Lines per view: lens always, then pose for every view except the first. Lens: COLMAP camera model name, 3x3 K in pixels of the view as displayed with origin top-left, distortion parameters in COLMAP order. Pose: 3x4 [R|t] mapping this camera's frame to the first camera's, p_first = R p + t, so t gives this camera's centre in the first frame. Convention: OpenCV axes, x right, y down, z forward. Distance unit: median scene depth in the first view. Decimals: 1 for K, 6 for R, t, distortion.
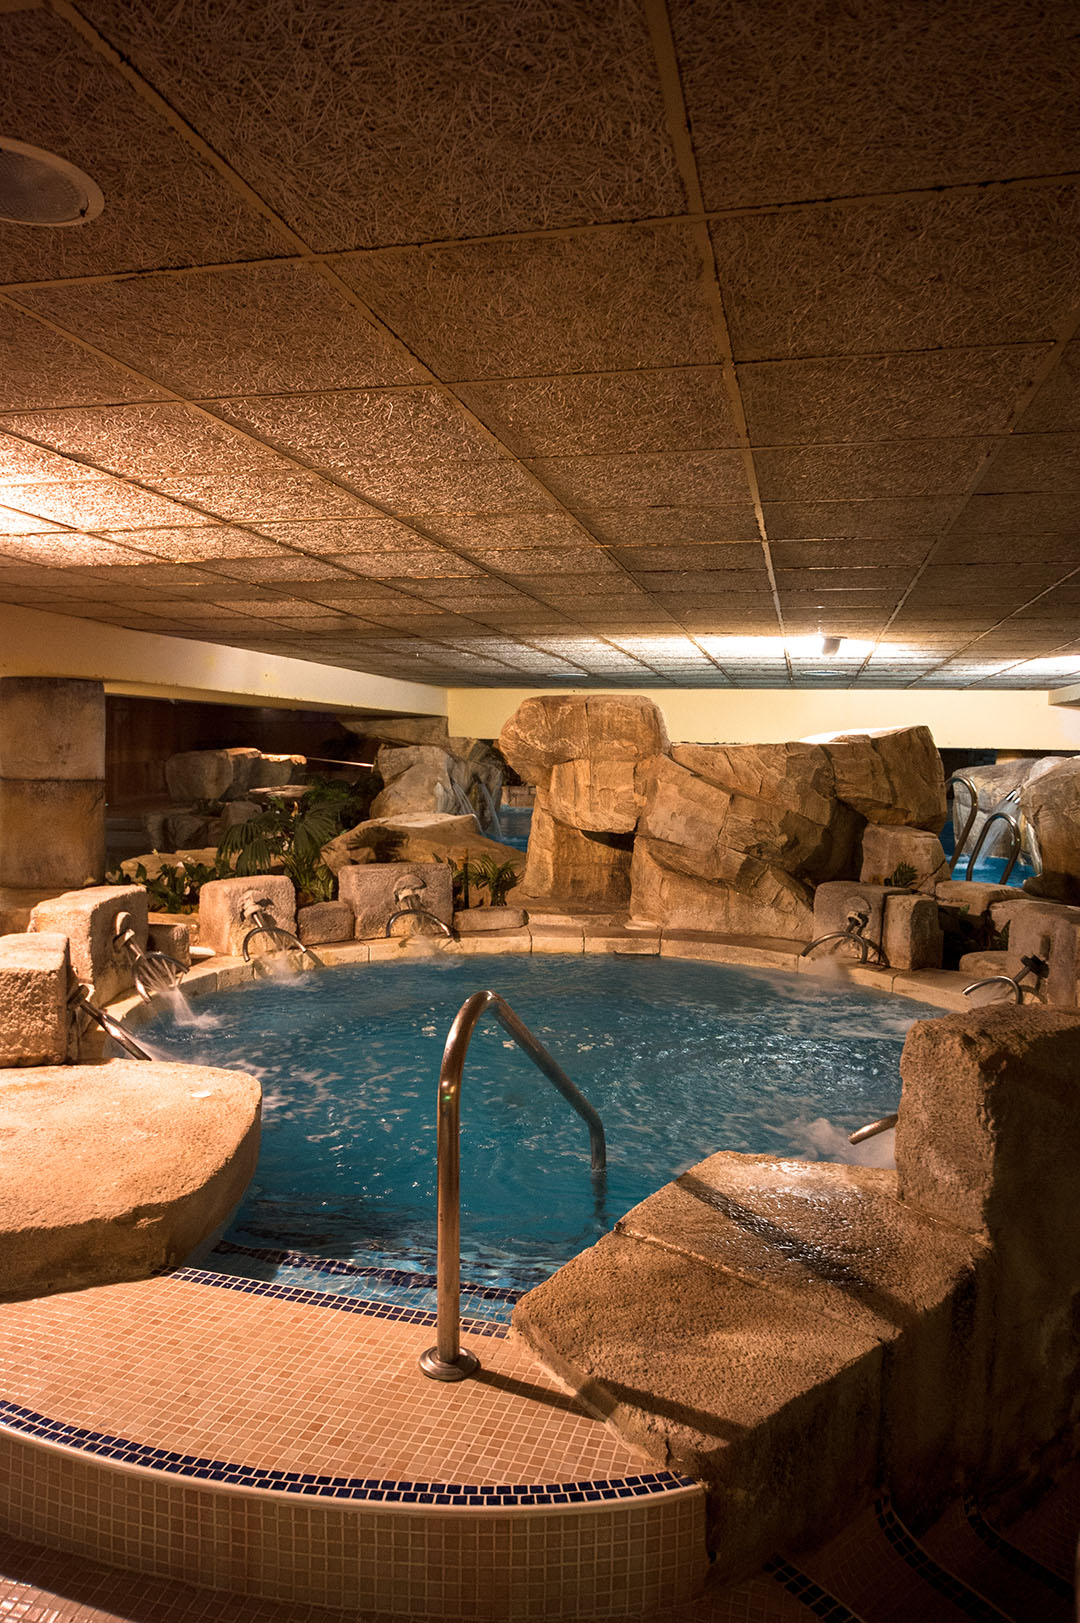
lens RADIAL K [[1078.4, 0, 538.2], [0, 1078.4, 811.0], [0, 0, 1]] dist [-0.005558, 0.000063]
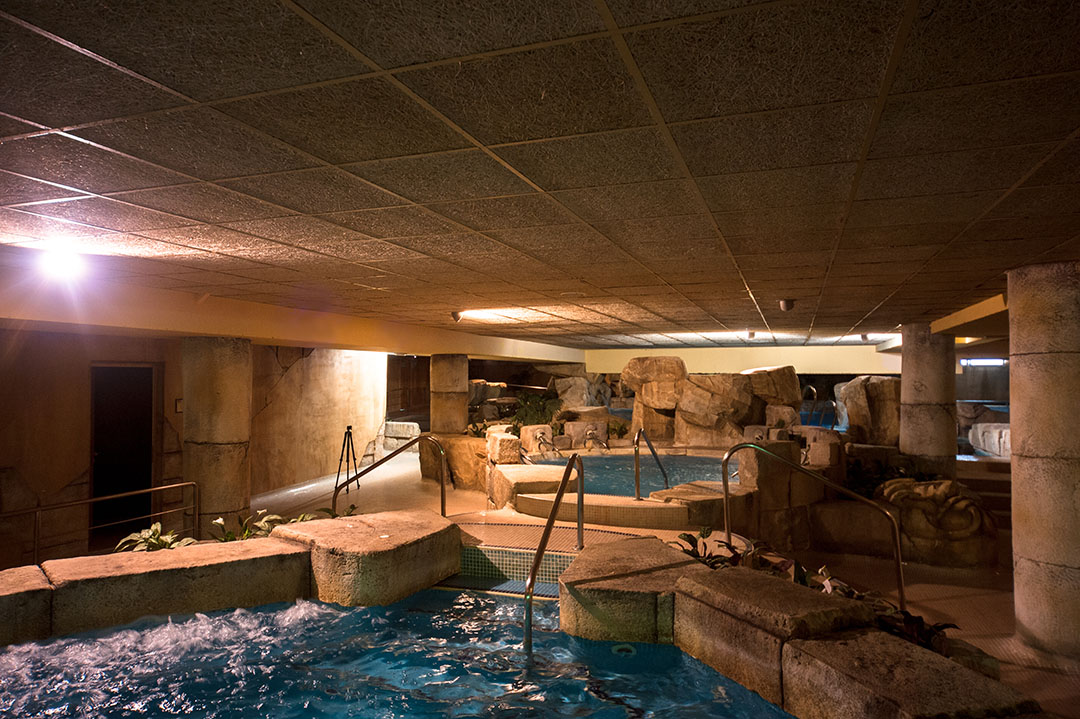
lens RADIAL K [[717.6, 0, 540.4], [0, 717.6, 363.5], [0, 0, 1]] dist [-0.005558, 0.000063]
pose [[0.994805, -0.019771, -0.099858, -0.059117], [0.011973, 0.996874, -0.078099, 0.041685], [0.101090, 0.076498, 0.991932, -0.756574]]
